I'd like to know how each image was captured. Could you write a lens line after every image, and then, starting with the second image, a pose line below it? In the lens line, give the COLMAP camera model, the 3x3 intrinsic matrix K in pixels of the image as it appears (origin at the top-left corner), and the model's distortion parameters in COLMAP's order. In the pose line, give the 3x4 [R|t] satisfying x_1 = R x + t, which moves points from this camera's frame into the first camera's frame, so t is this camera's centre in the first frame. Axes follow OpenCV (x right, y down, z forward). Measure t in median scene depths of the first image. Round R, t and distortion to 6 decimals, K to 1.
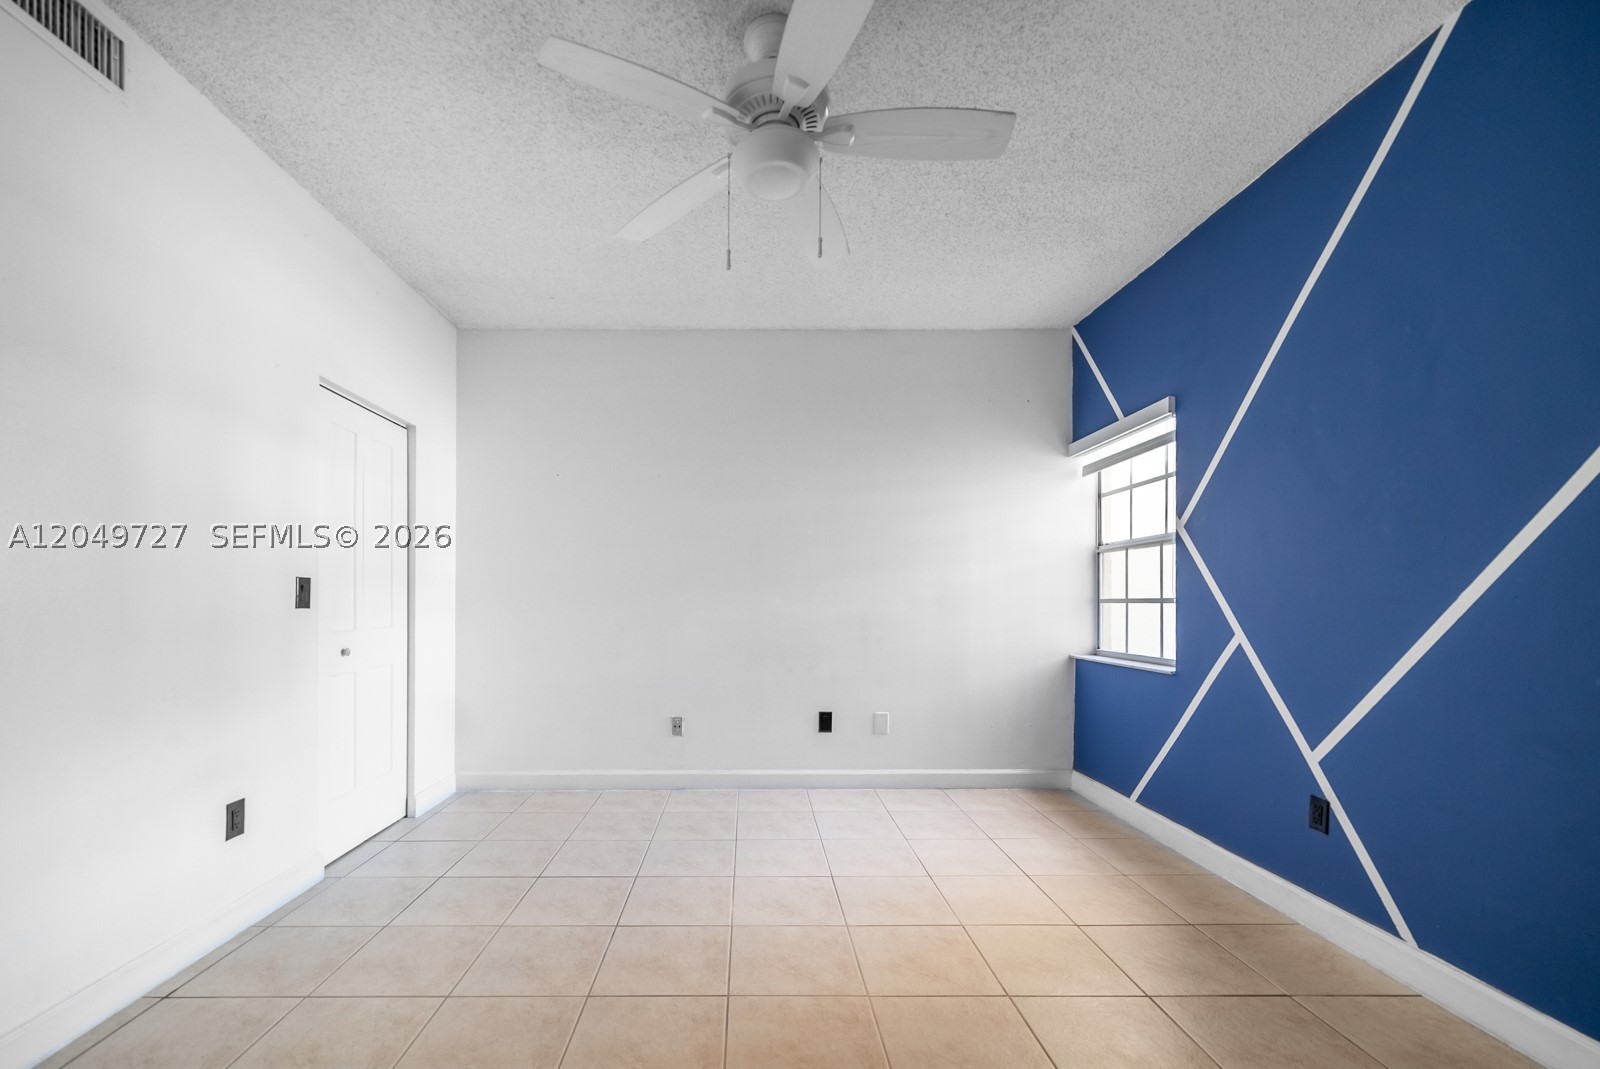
lens RADIAL K [[662.0, 0, 761.6], [0, 662.0, 567.0], [0, 0, 1]] dist [0.000675, 0.000631]
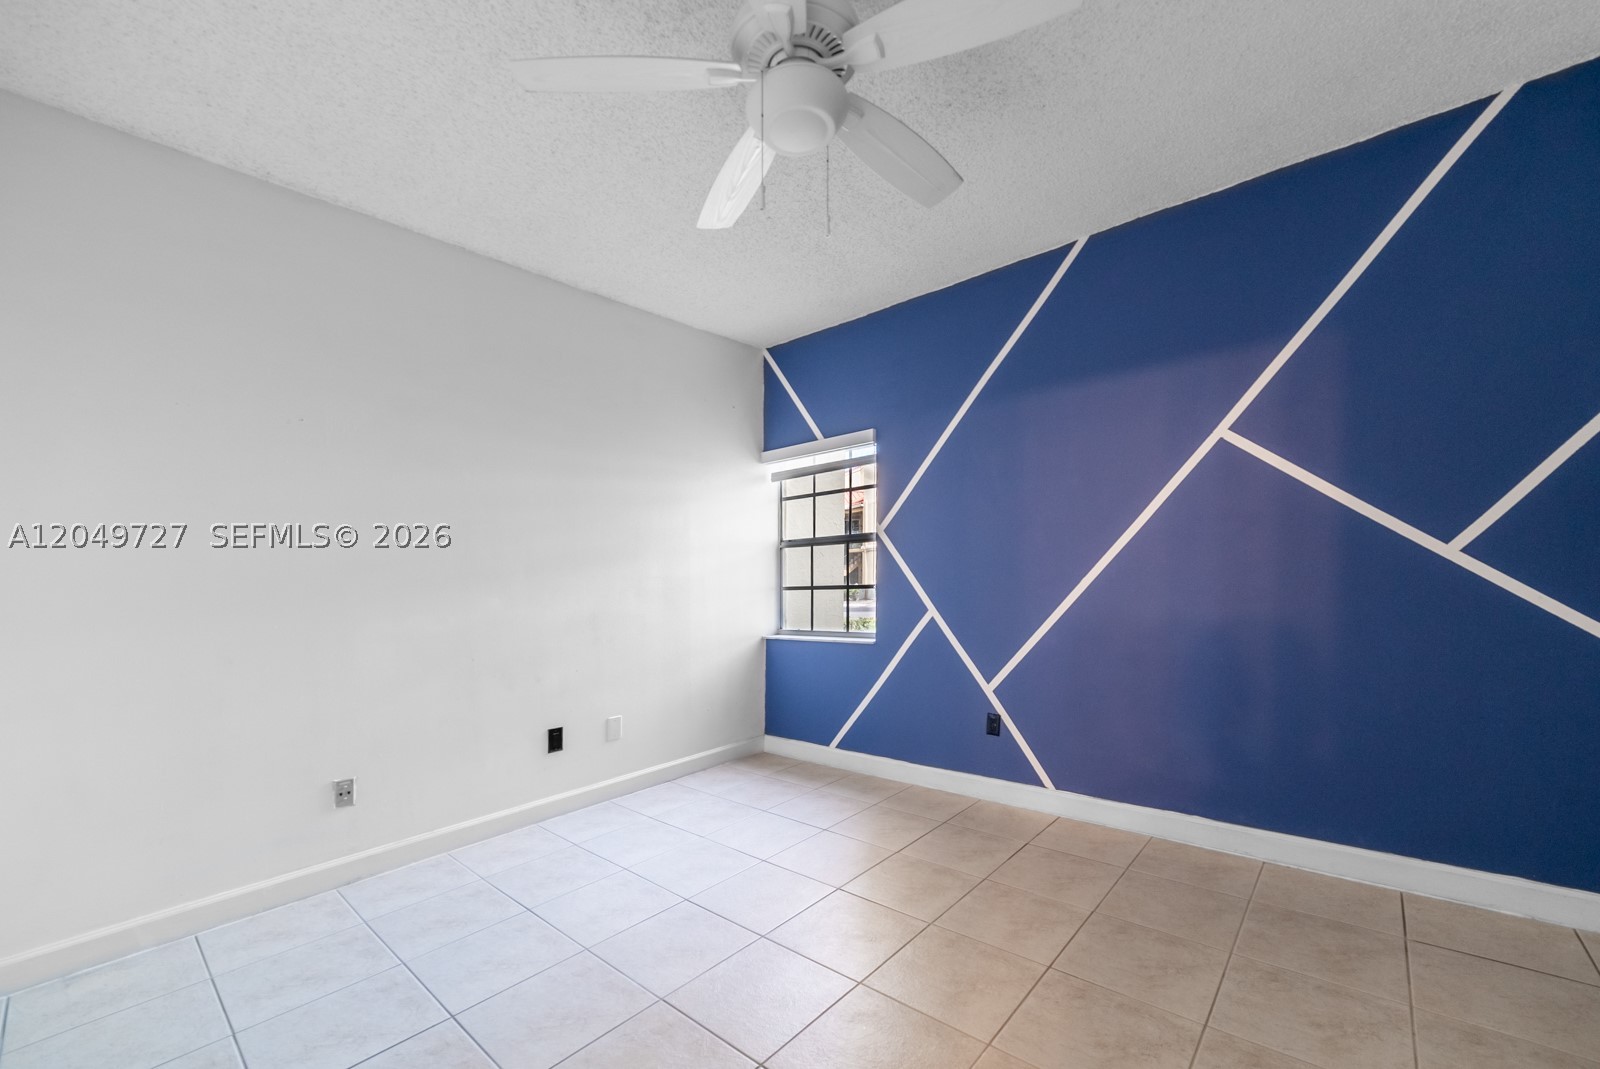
lens RADIAL K [[634.5, 0, 830.8], [0, 634.5, 576.4], [0, 0, 1]] dist [0.001381, 0.000224]
pose [[0.653661, -0.020719, 0.756504, -0.314937], [-0.005851, 0.999457, 0.032428, -0.008905], [-0.756765, -0.025623, 0.653185, 0.209700]]
